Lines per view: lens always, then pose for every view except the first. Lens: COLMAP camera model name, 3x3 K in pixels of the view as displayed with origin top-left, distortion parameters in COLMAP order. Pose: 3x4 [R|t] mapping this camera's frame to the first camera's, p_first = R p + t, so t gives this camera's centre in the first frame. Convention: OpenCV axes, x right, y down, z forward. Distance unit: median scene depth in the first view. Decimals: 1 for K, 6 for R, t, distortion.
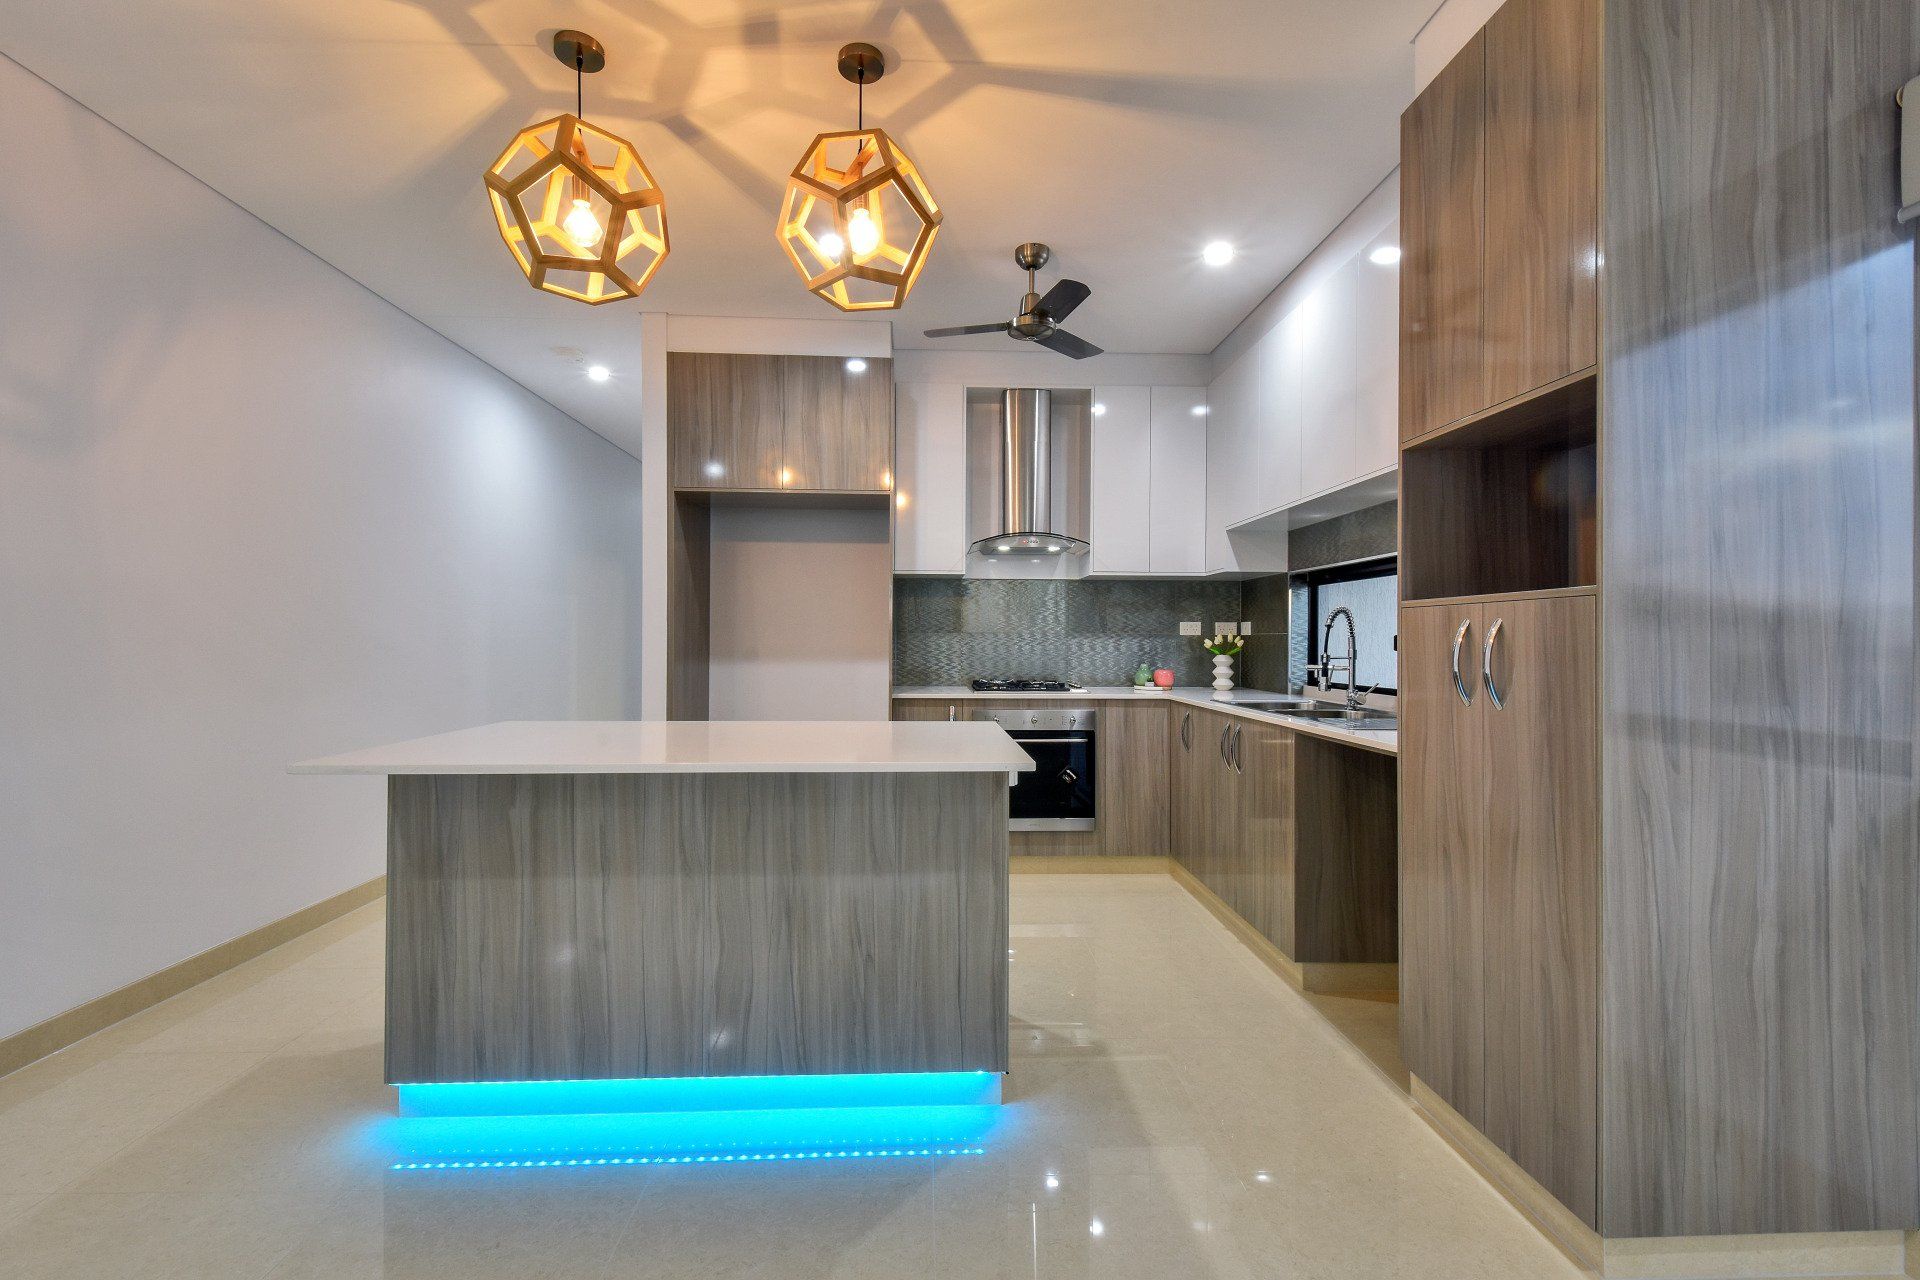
lens RADIAL K [[838.9, 0, 948.4], [0, 838.9, 644.9], [0, 0, 1]] dist [0.037983, -0.016892]
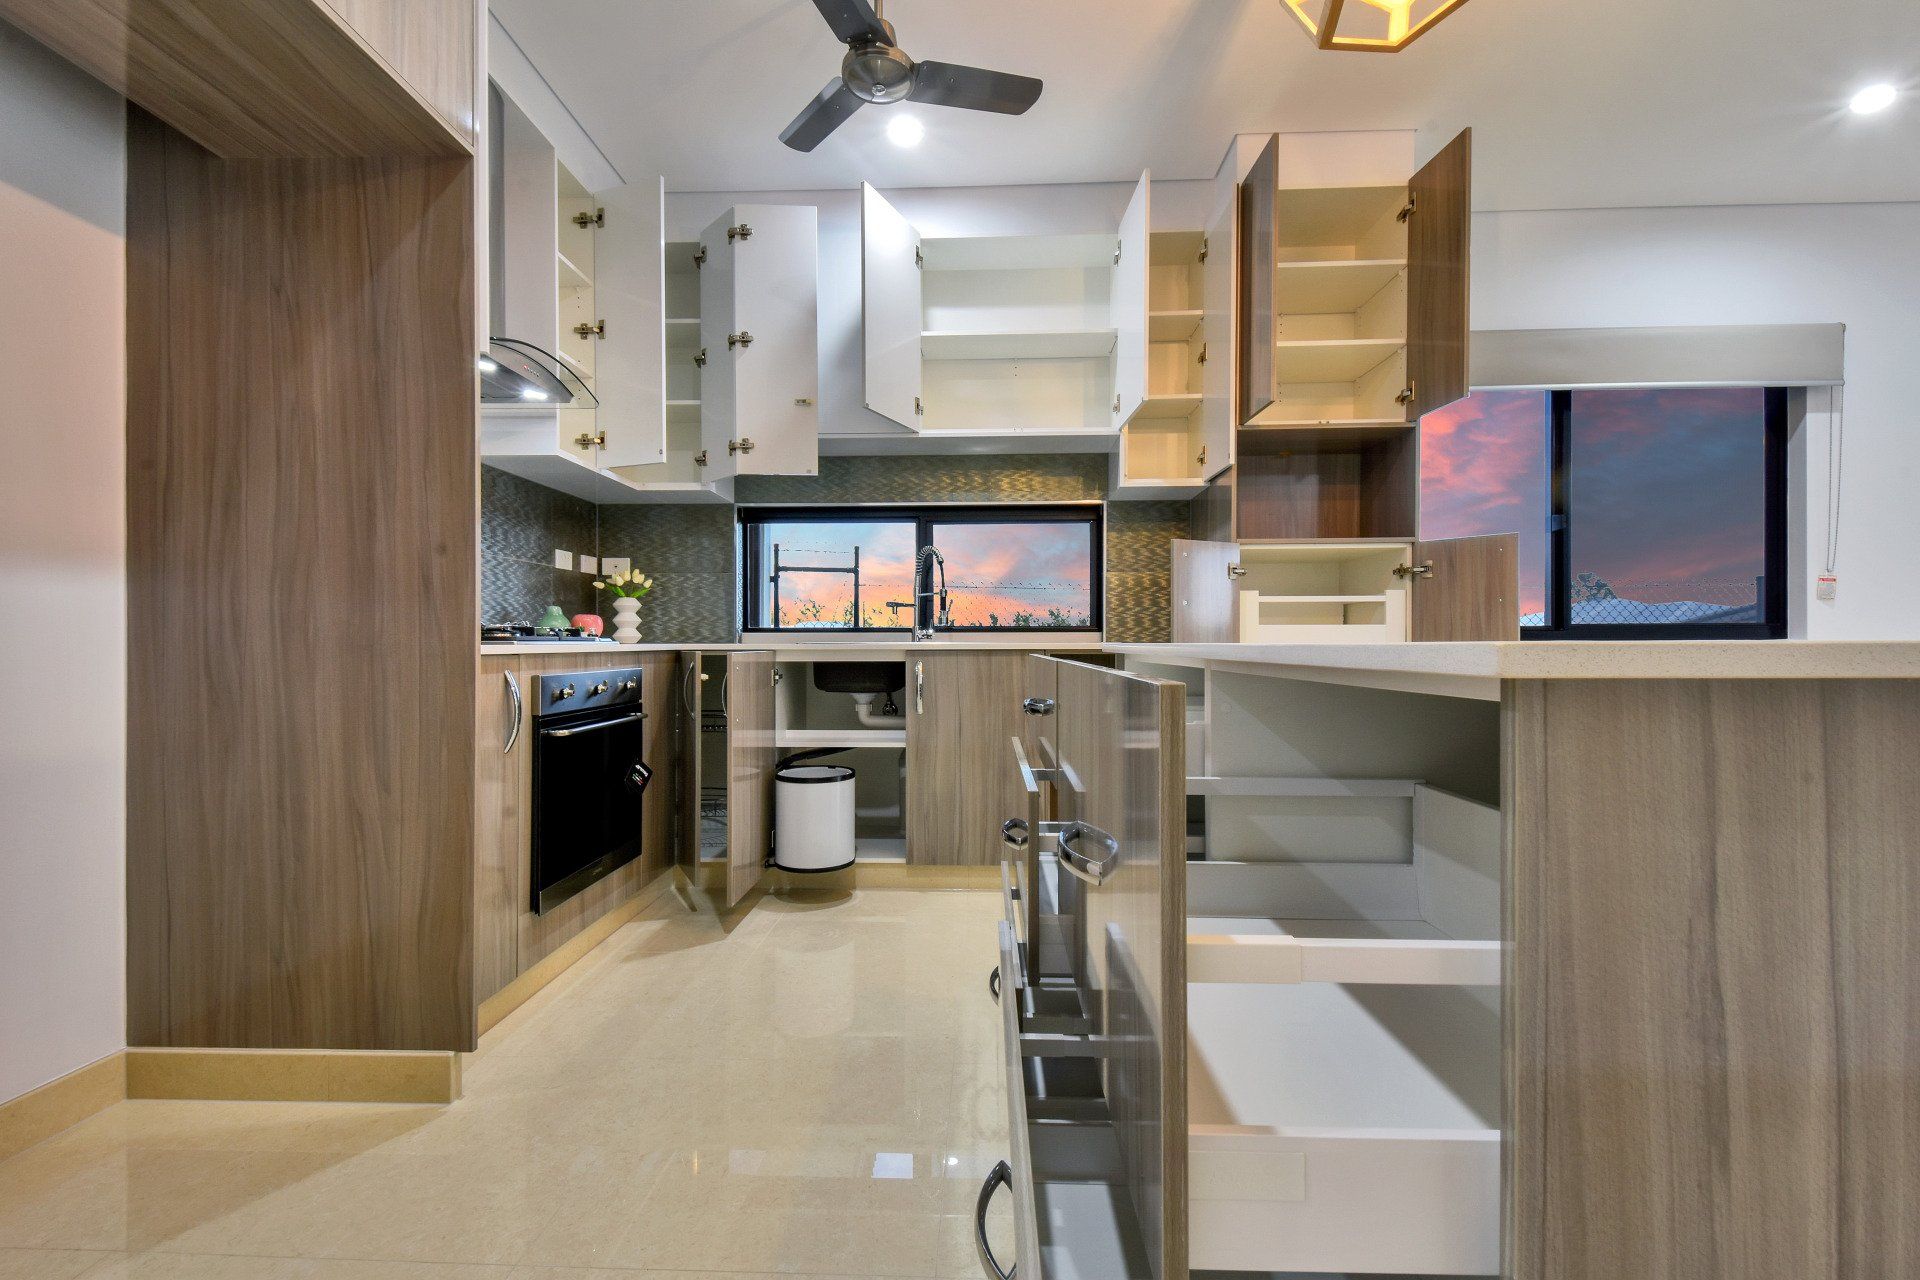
lens RADIAL K [[864.0, 0, 960.0], [0, 864.0, 640.0], [0, 0, 1]] dist [0.060192, 0.000035]
pose [[0.074281, 0.001097, 0.997237, -0.484087], [0.010130, 0.999947, -0.001854, 0.060113], [-0.997186, 0.010240, 0.074266, 0.693379]]
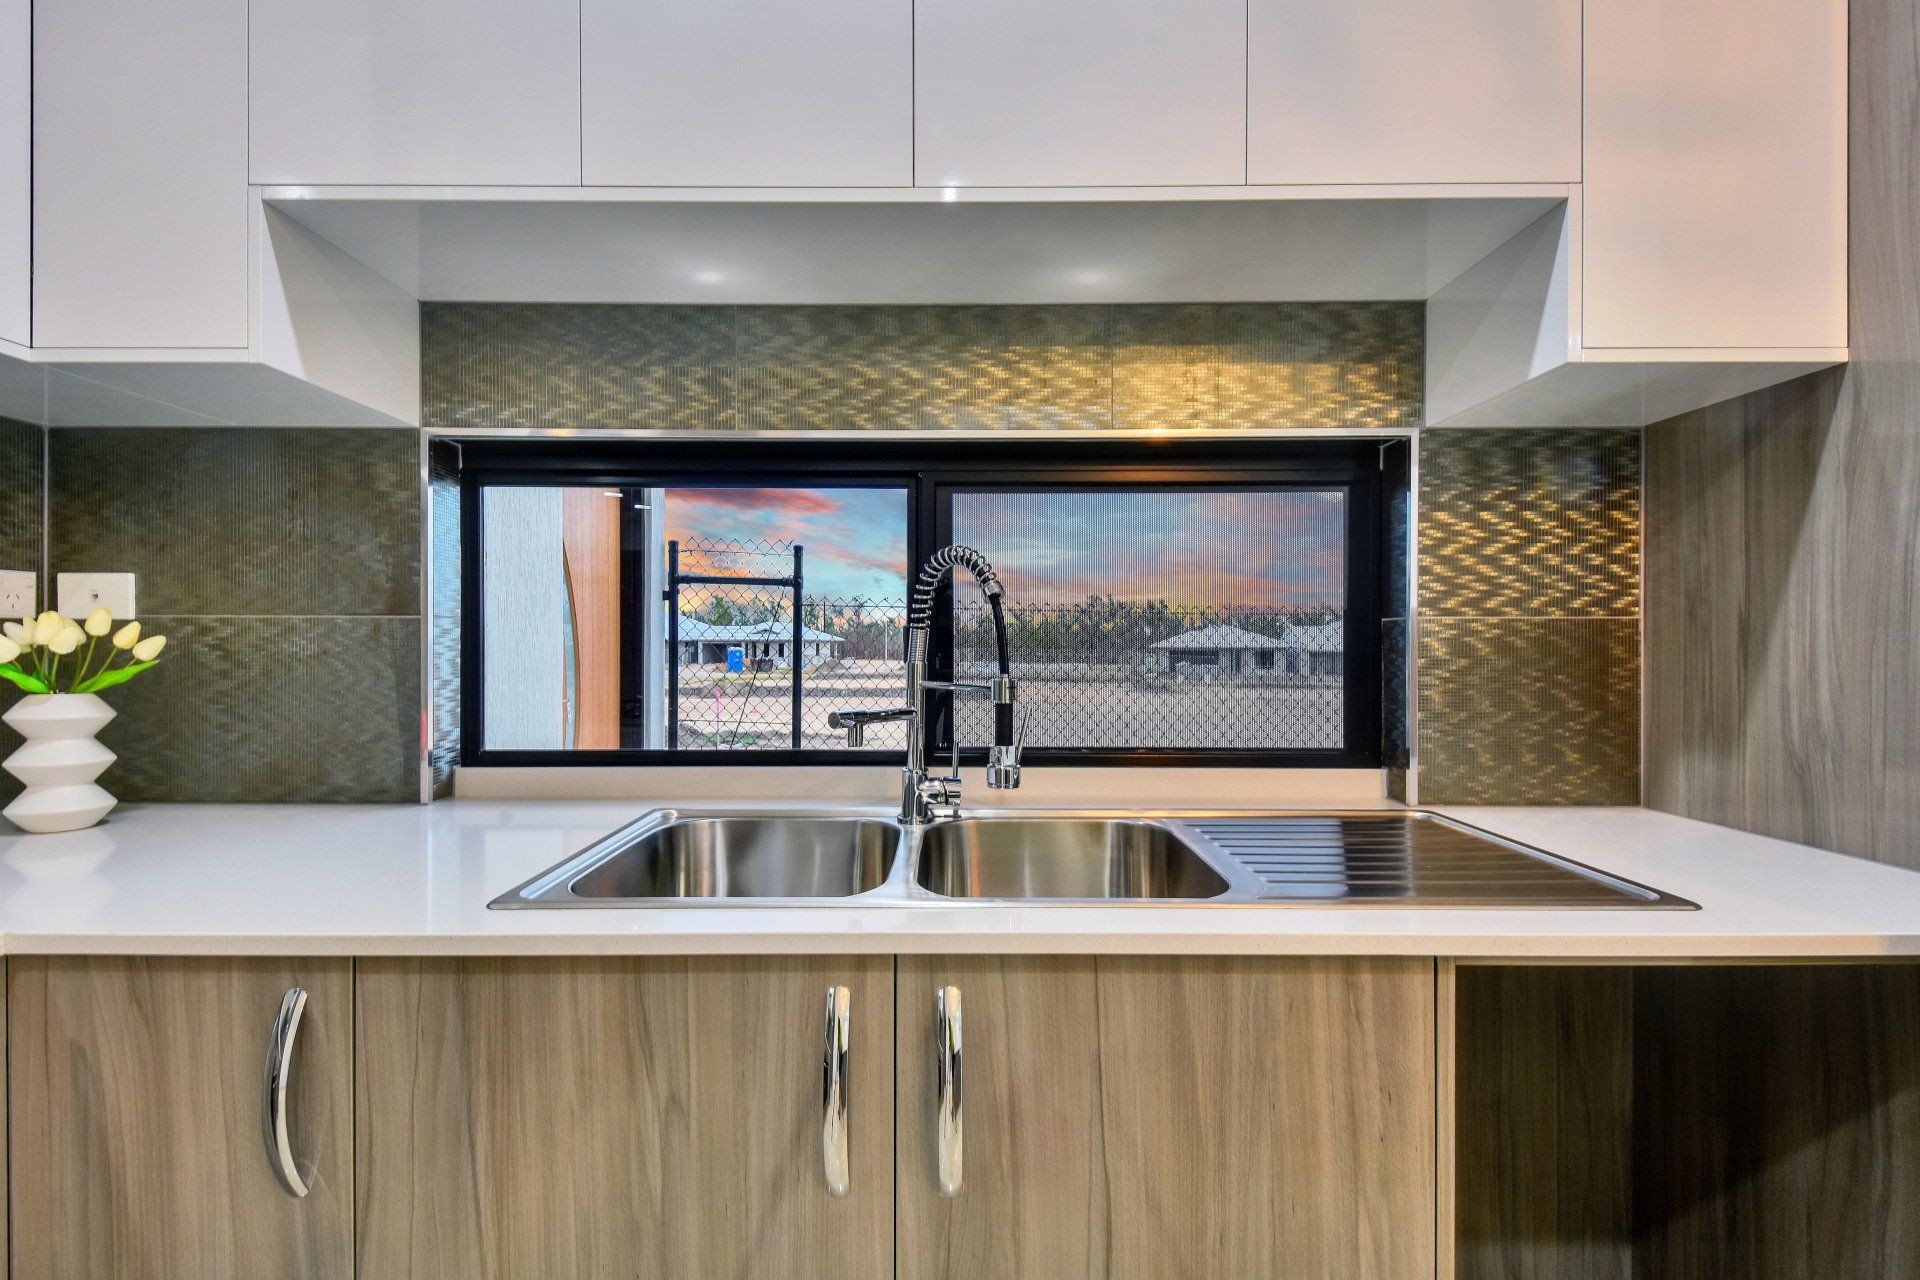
lens RADIAL K [[838.9, 0, 948.4], [0, 838.9, 644.9], [0, 0, 1]] dist [0.037983, -0.016892]
pose [[0.037673, -0.007459, 0.999262, 0.078604], [0.007802, 0.999944, 0.007170, -0.003123], [-0.999260, 0.007526, 0.037730, 0.778166]]
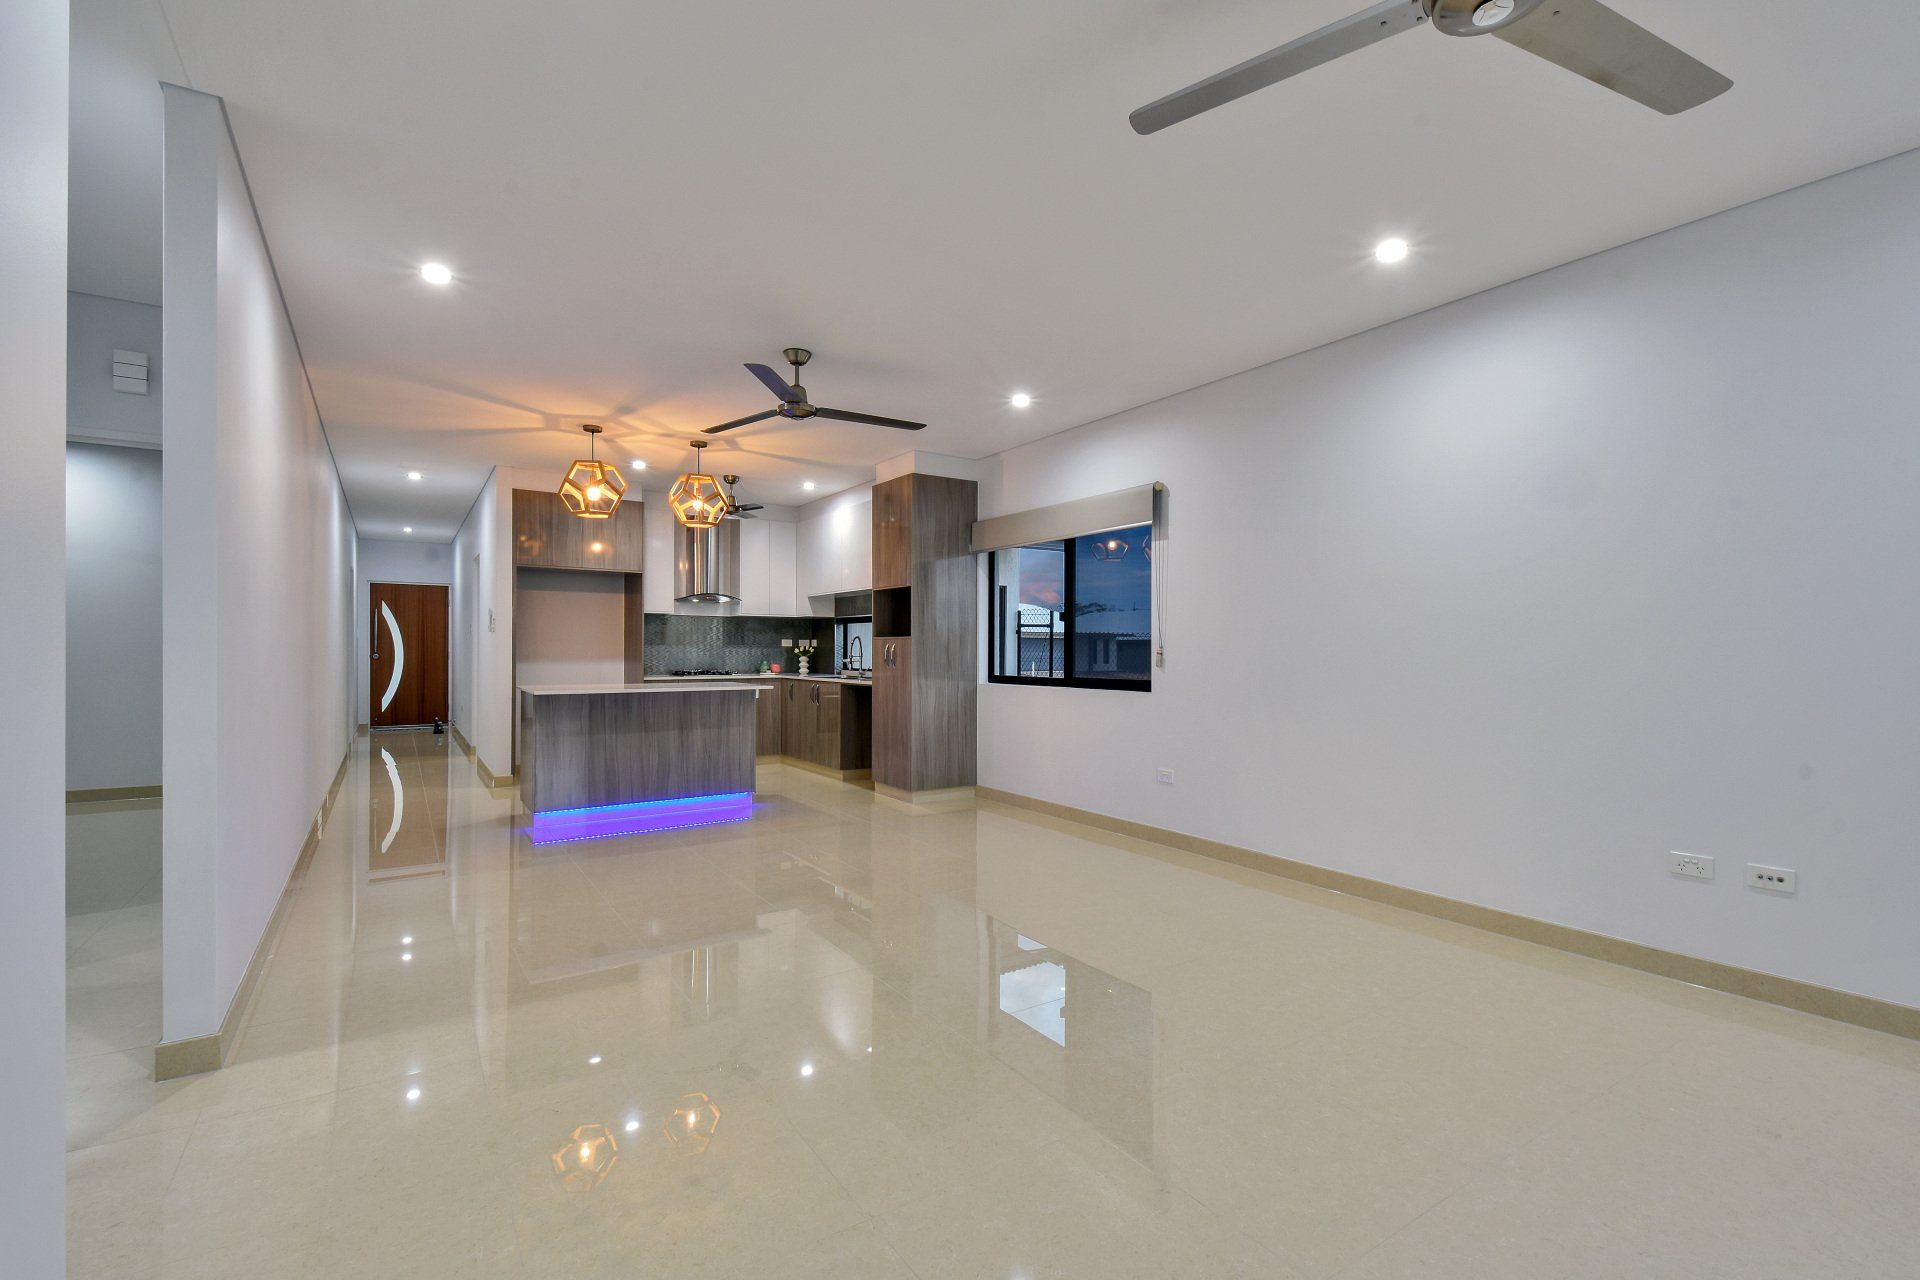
lens RADIAL K [[838.9, 0, 948.4], [0, 838.9, 644.9], [0, 0, 1]] dist [0.037983, -0.016892]
pose [[0.857455, 0.002031, 0.514555, -0.443540], [0.002224, 0.999968, -0.007653, 0.000769], [-0.514554, 0.007706, 0.857423, -0.969767]]
